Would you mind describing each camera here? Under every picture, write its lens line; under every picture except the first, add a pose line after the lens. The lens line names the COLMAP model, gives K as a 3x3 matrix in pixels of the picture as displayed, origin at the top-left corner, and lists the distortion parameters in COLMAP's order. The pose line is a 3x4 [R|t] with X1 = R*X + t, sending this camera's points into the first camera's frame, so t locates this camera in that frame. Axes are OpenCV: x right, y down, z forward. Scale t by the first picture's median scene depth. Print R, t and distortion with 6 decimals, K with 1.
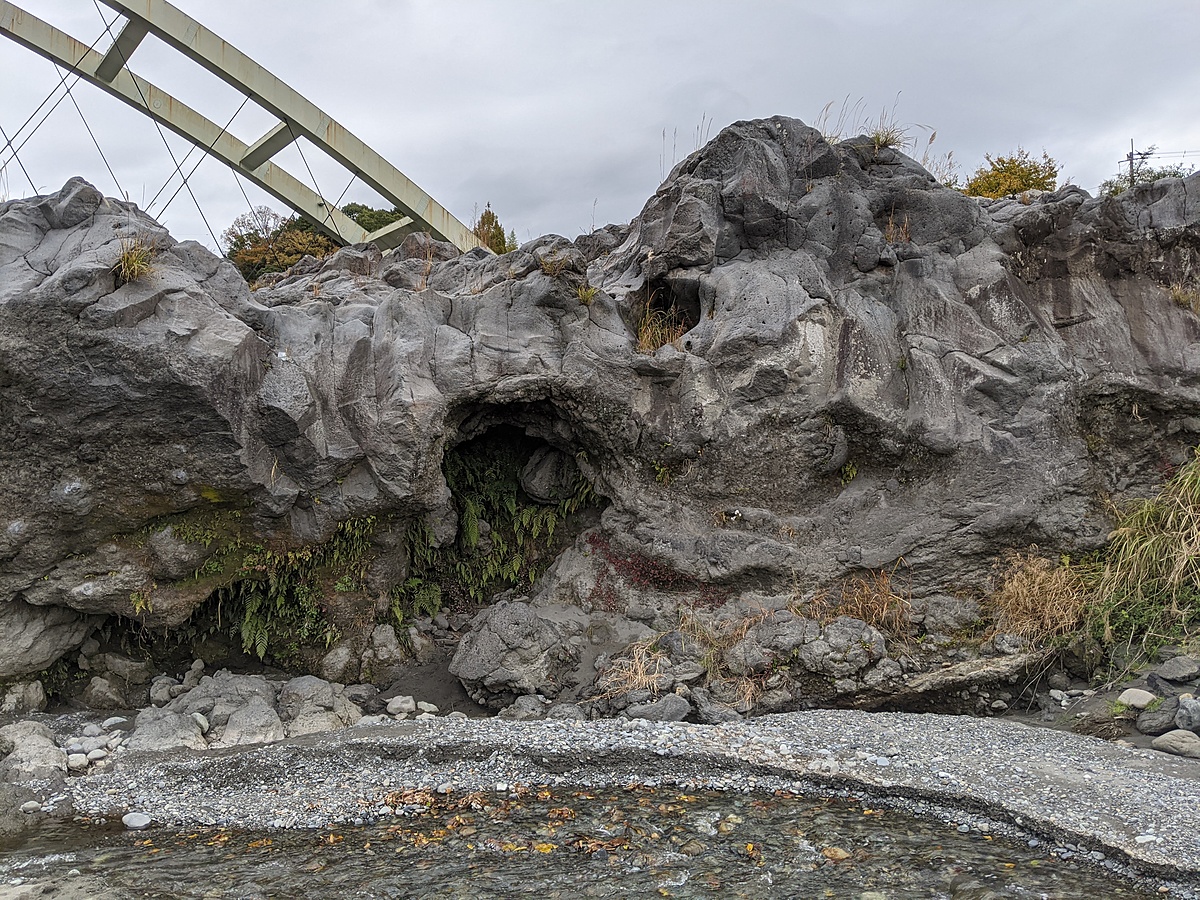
lens RADIAL K [[951.0, 0, 602.0], [0, 951.0, 449.8], [0, 0, 1]] dist [0.034358, -0.035966]
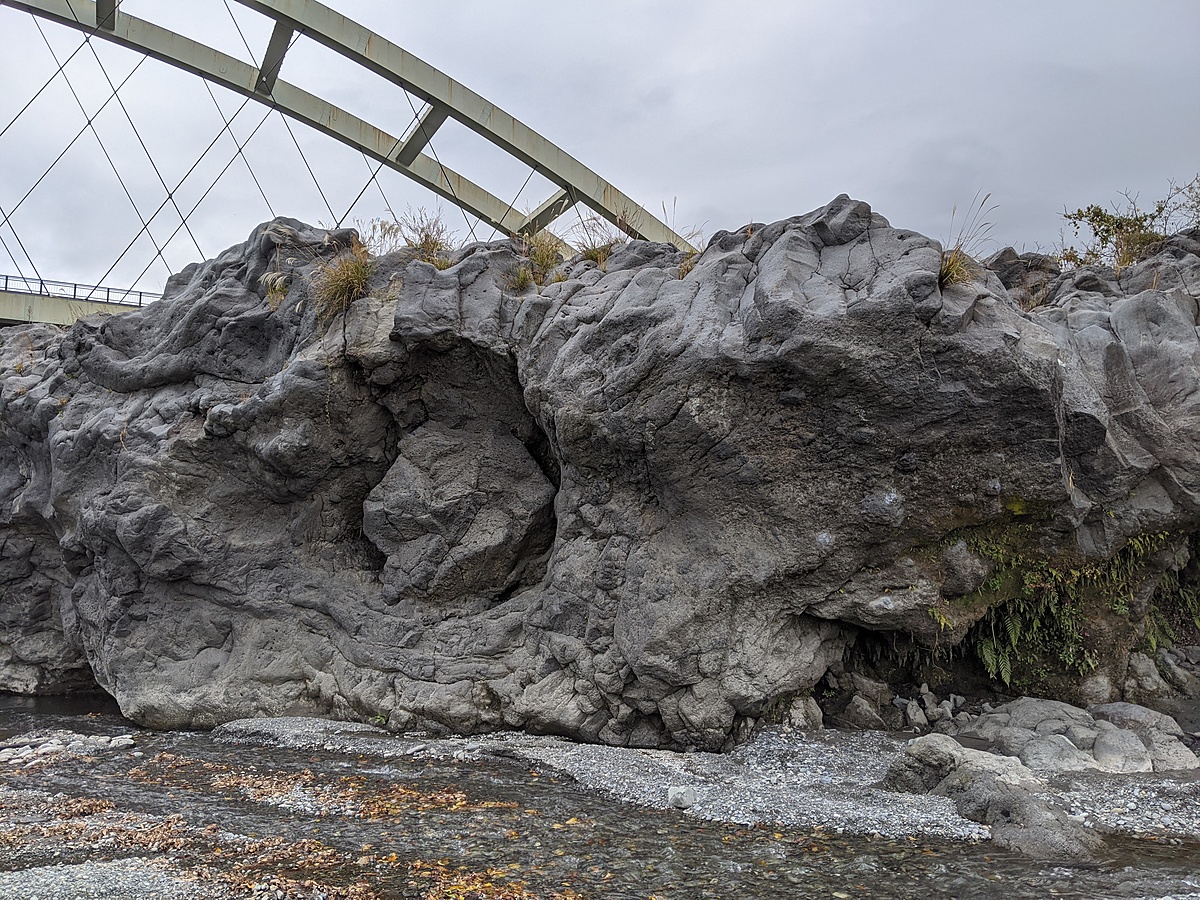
lens RADIAL K [[951.0, 0, 602.8], [0, 951.0, 450.7], [0, 0, 1]] dist [0.034358, -0.035966]
pose [[0.976849, -0.019305, -0.213056, -0.607895], [0.007534, 0.998407, -0.055924, 0.041532], [0.213796, 0.053024, 0.975438, -0.025102]]
